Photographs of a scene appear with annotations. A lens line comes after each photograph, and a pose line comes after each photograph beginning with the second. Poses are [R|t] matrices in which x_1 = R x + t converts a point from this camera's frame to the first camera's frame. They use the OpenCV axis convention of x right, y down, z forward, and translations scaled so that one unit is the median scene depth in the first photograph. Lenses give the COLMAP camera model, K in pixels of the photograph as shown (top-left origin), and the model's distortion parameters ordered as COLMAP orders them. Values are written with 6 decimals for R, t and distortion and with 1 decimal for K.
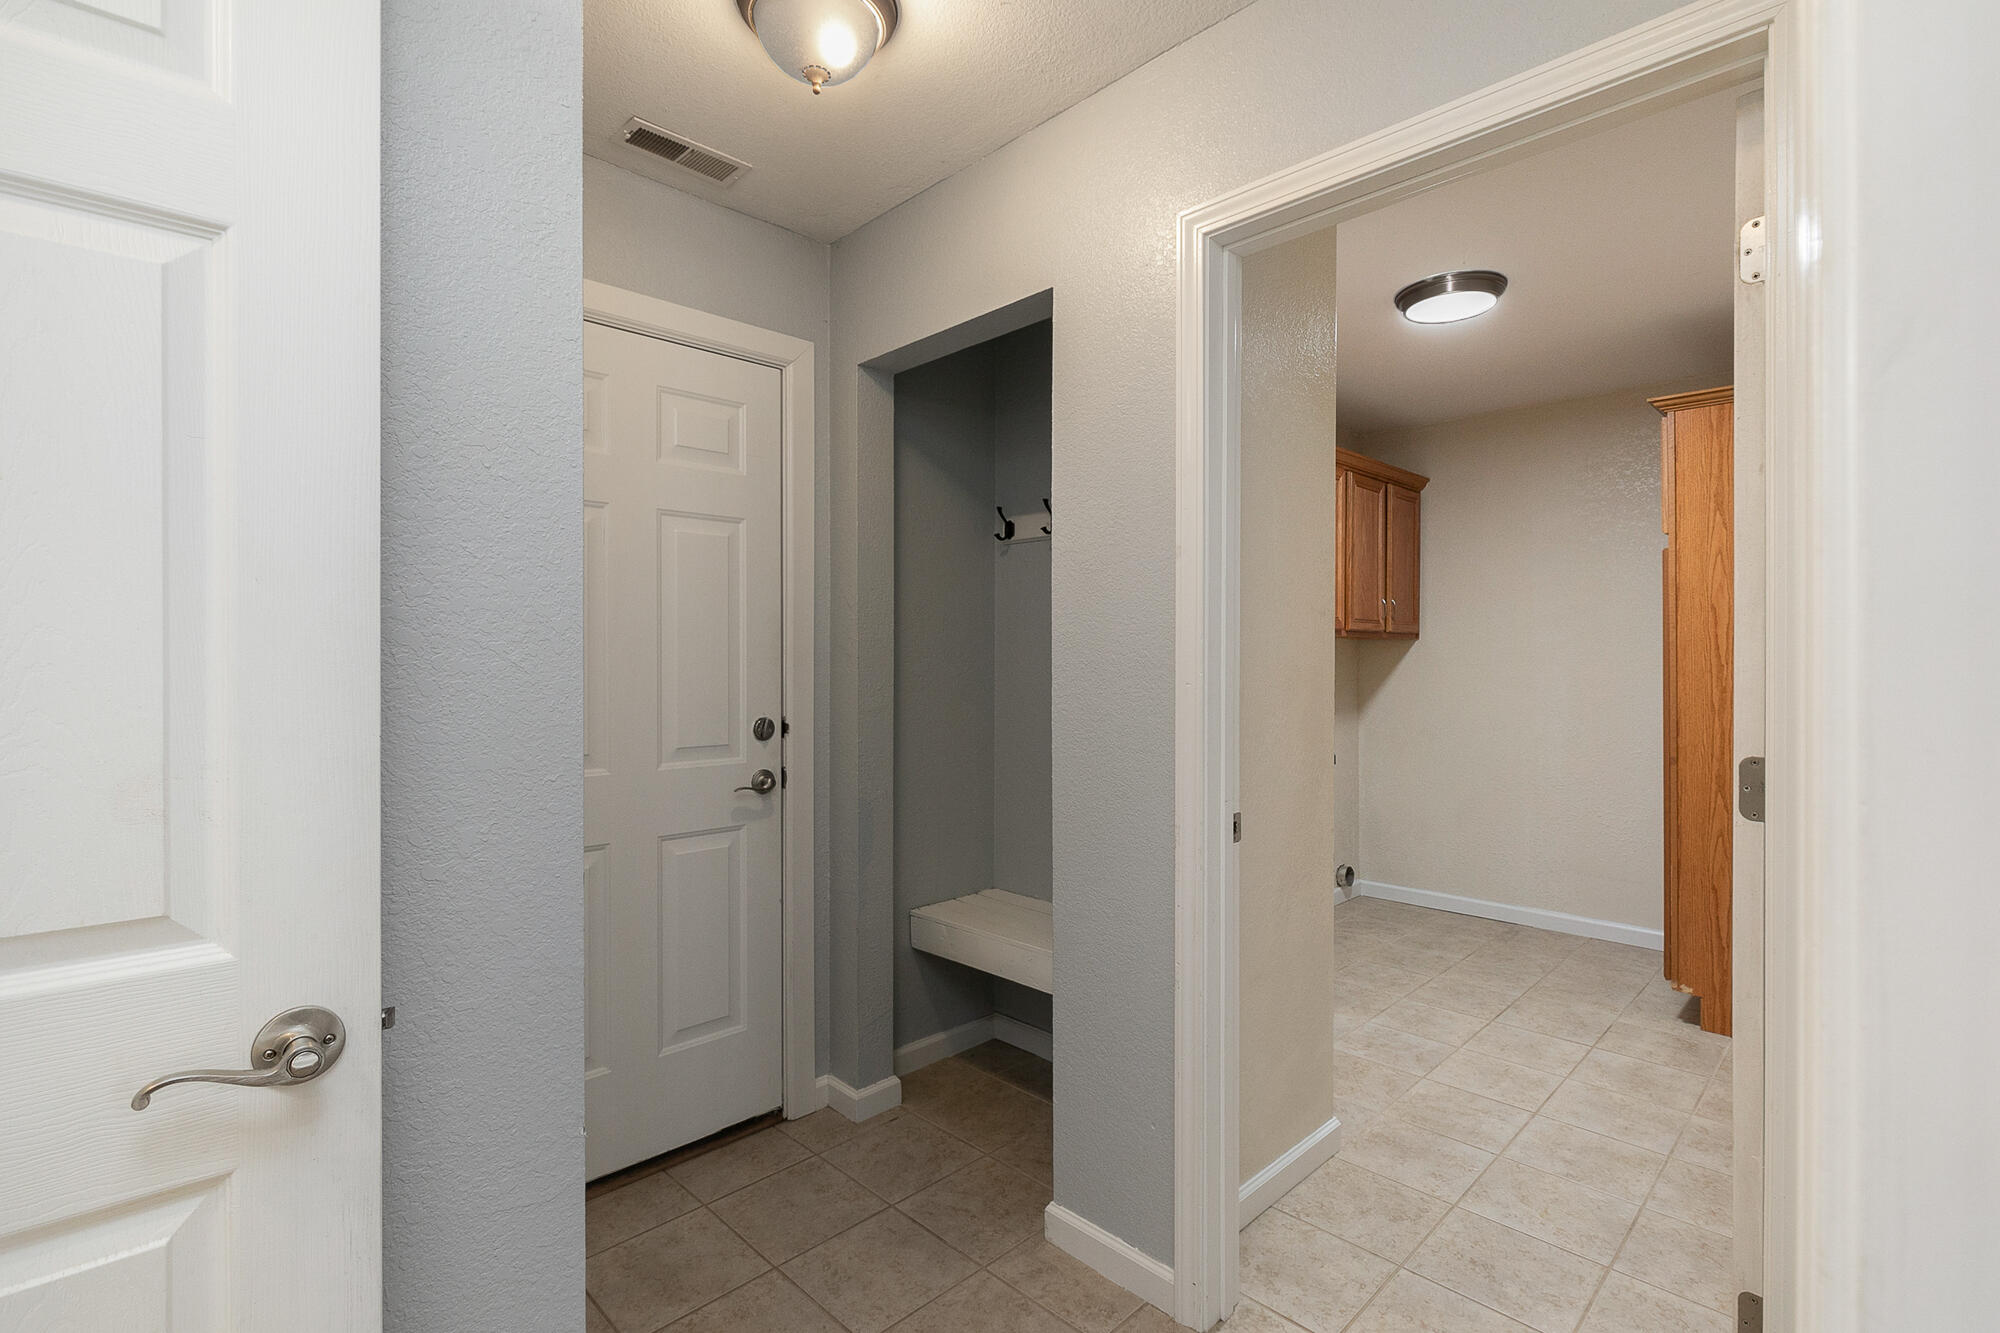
lens RADIAL K [[928.4, 0, 1000.0], [0, 928.4, 666.5], [0, 0, 1]] dist [0.002338, -0.000759]
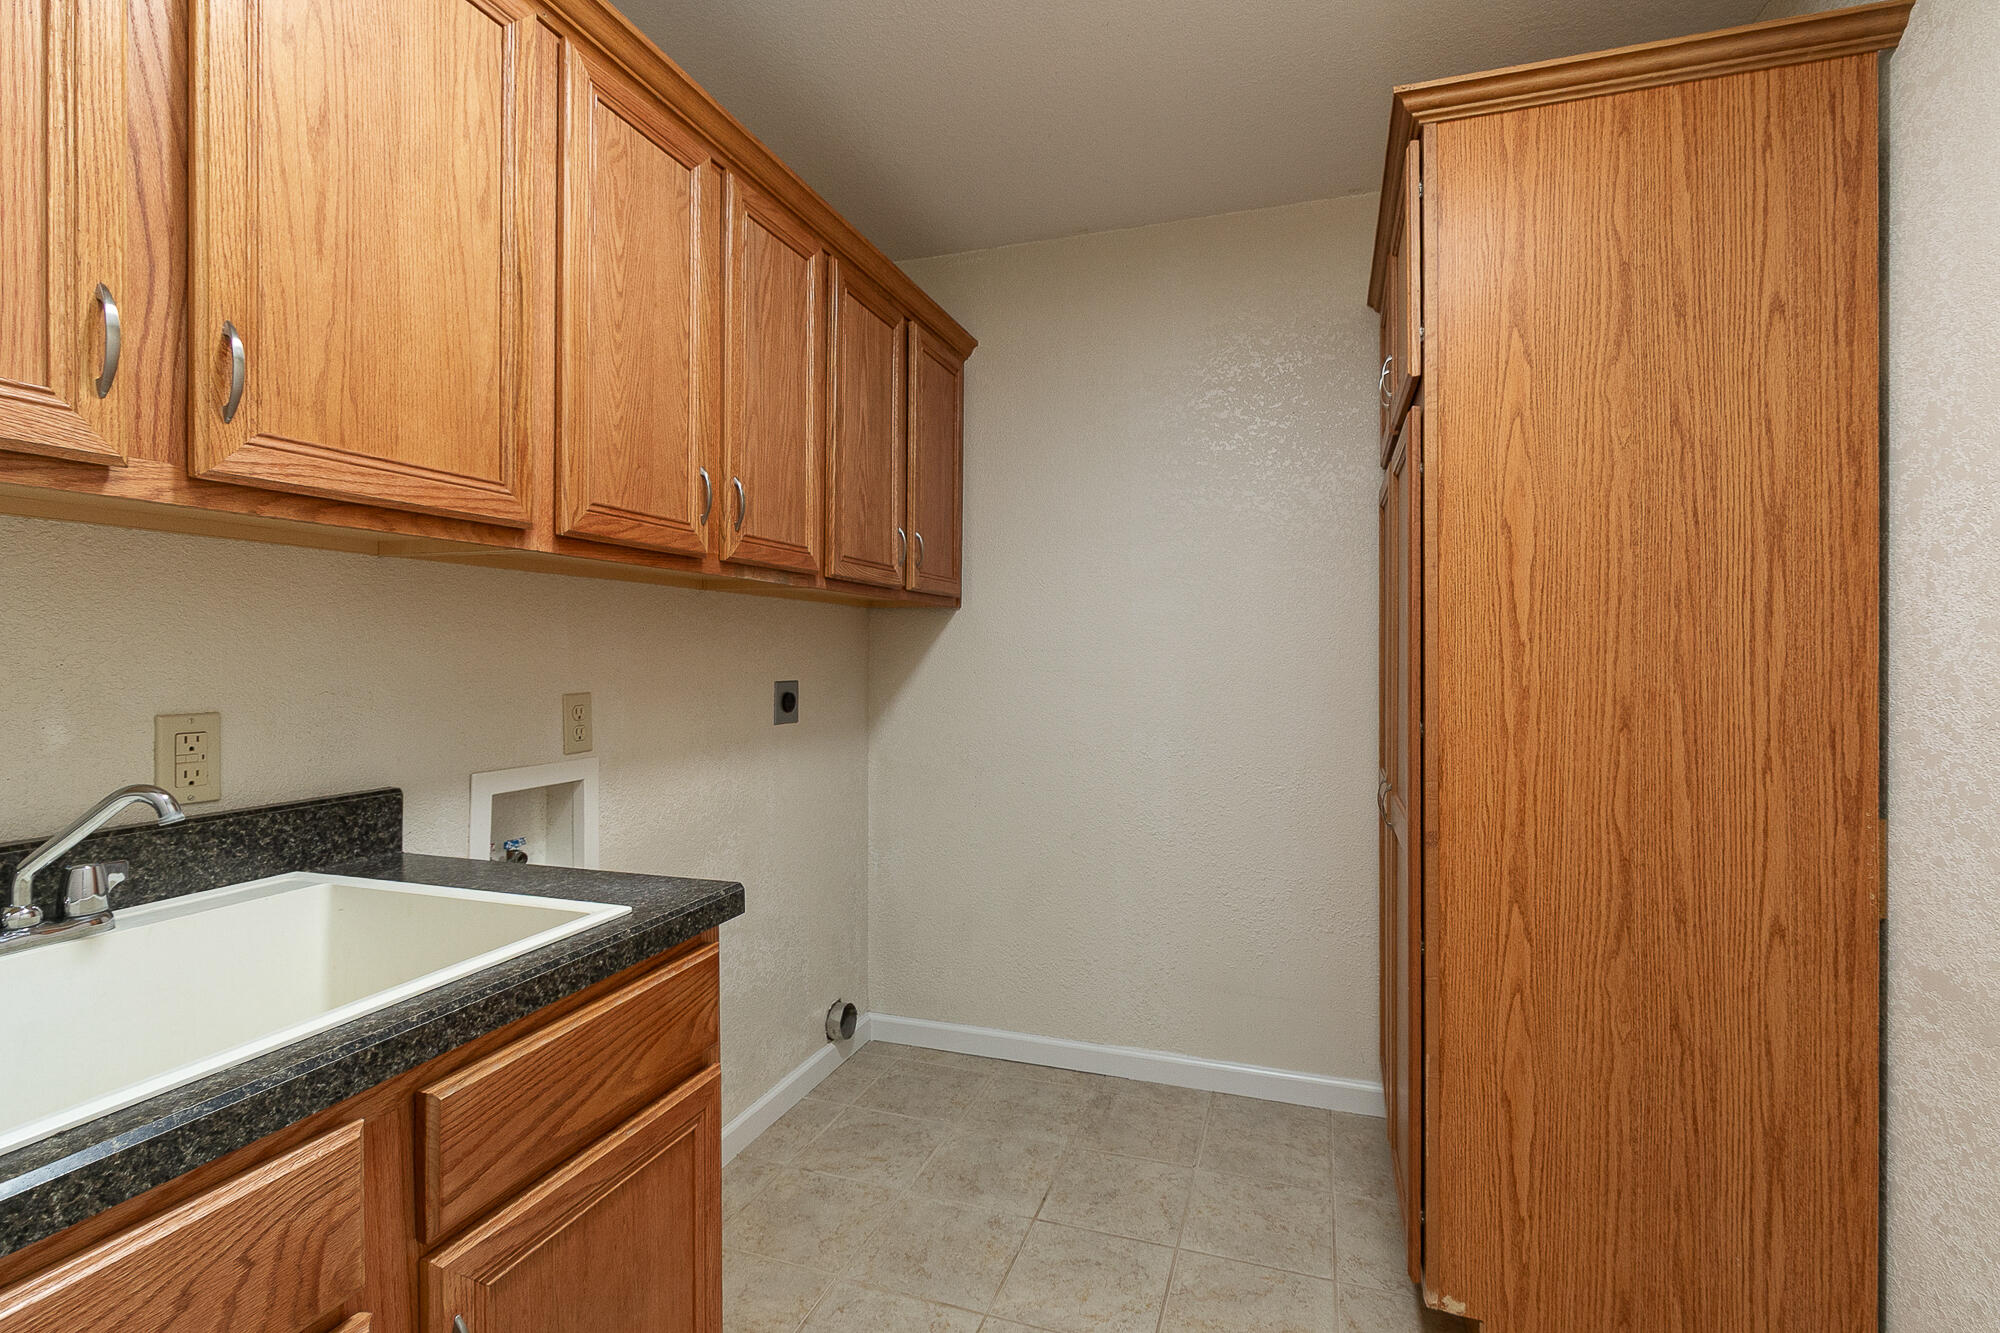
lens RADIAL K [[928.4, 0, 1000.0], [0, 928.4, 666.5], [0, 0, 1]] dist [0.002338, -0.000759]
pose [[0.894976, 0.001363, 0.446112, 0.227399], [-0.002767, 0.999993, 0.002494, 0.007468], [-0.446106, -0.003466, 0.894974, 0.497901]]
